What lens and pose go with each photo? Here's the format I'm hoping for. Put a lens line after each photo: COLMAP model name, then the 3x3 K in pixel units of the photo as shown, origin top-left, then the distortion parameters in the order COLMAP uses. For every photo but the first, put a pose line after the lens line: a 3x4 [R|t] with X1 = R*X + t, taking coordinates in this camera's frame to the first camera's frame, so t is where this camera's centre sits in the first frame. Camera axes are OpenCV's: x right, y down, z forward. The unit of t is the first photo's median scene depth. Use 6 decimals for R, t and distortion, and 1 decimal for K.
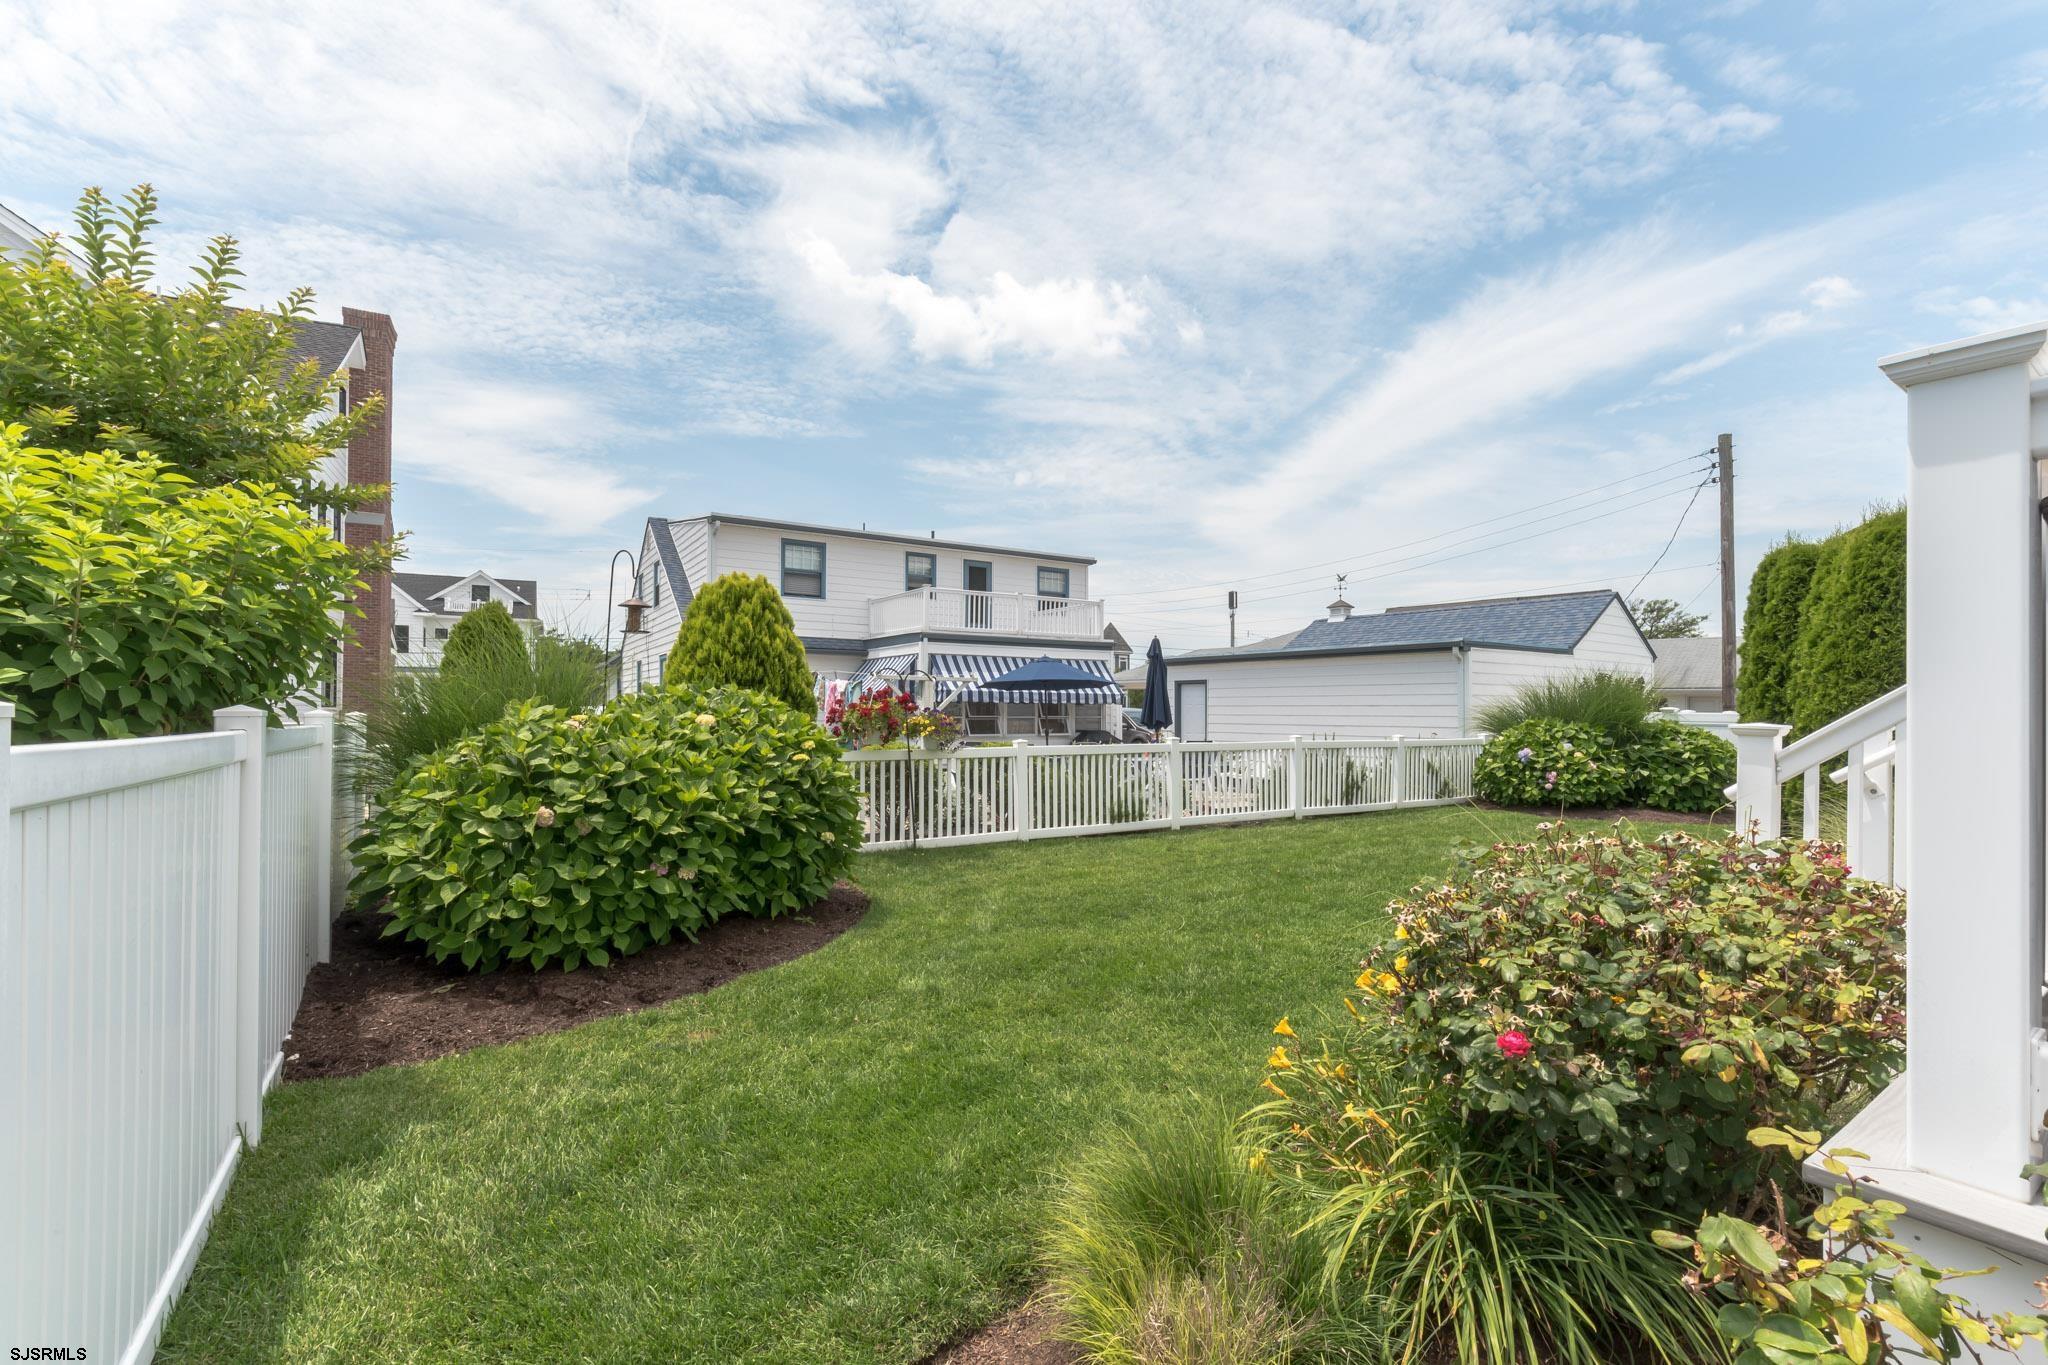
lens RADIAL K [[886.9, 0, 1027.7], [0, 886.9, 692.8], [0, 0, 1]] dist [0.001450, 0.000543]
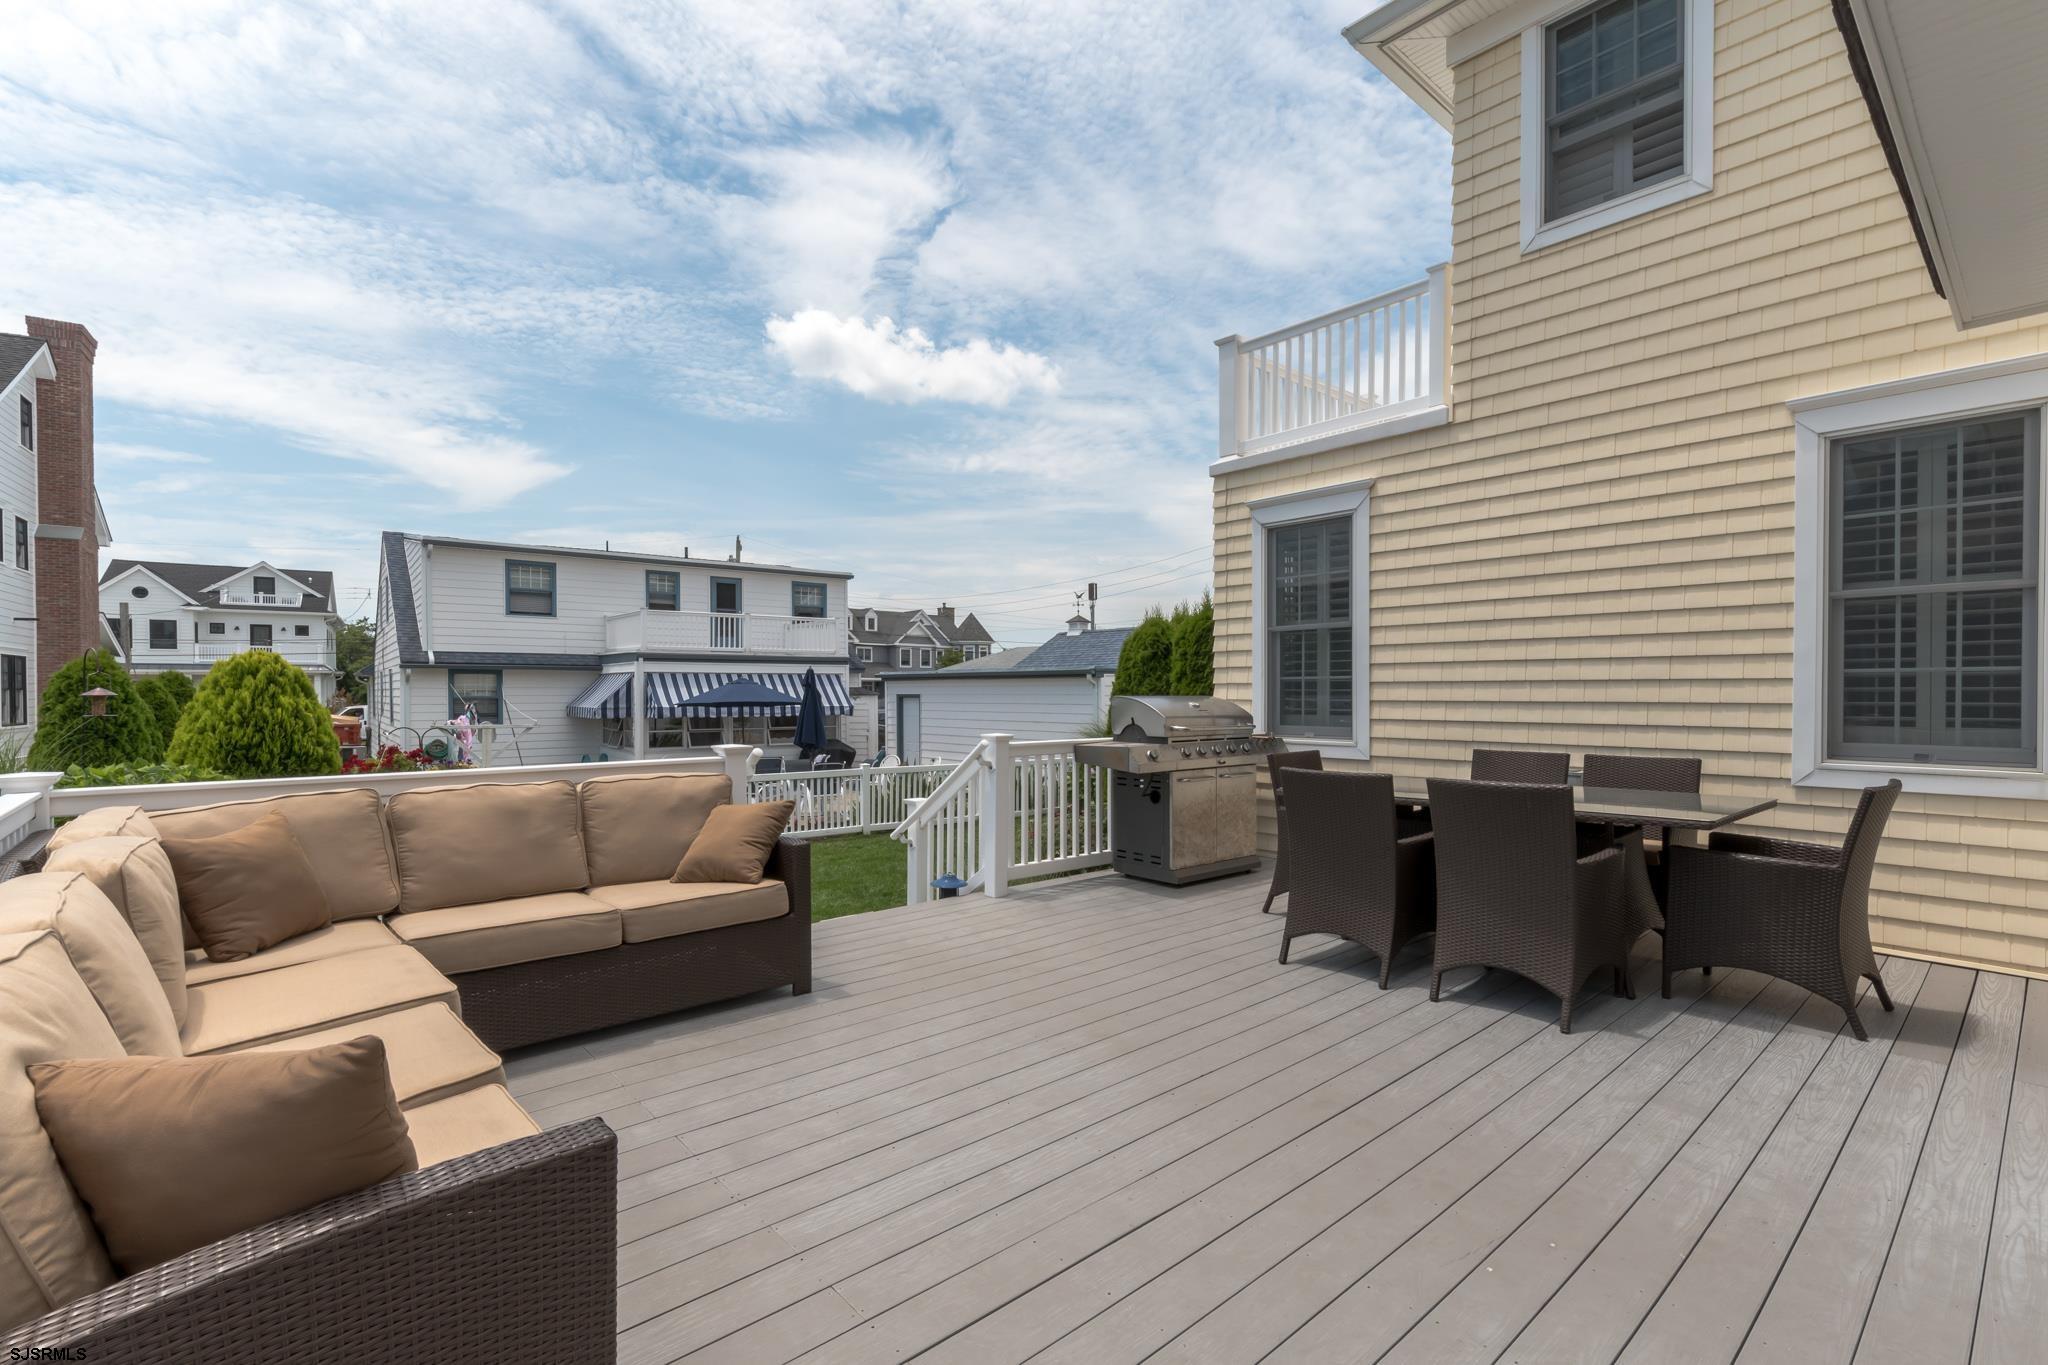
lens RADIAL K [[886.9, 0, 1022.5], [0, 886.9, 688.2], [0, 0, 1]] dist [0.001450, 0.000543]
pose [[0.992819, -0.001509, 0.119614, 0.191355], [0.000092, 0.999930, 0.011848, -0.034419], [-0.119623, -0.011752, 0.992750, -0.103223]]
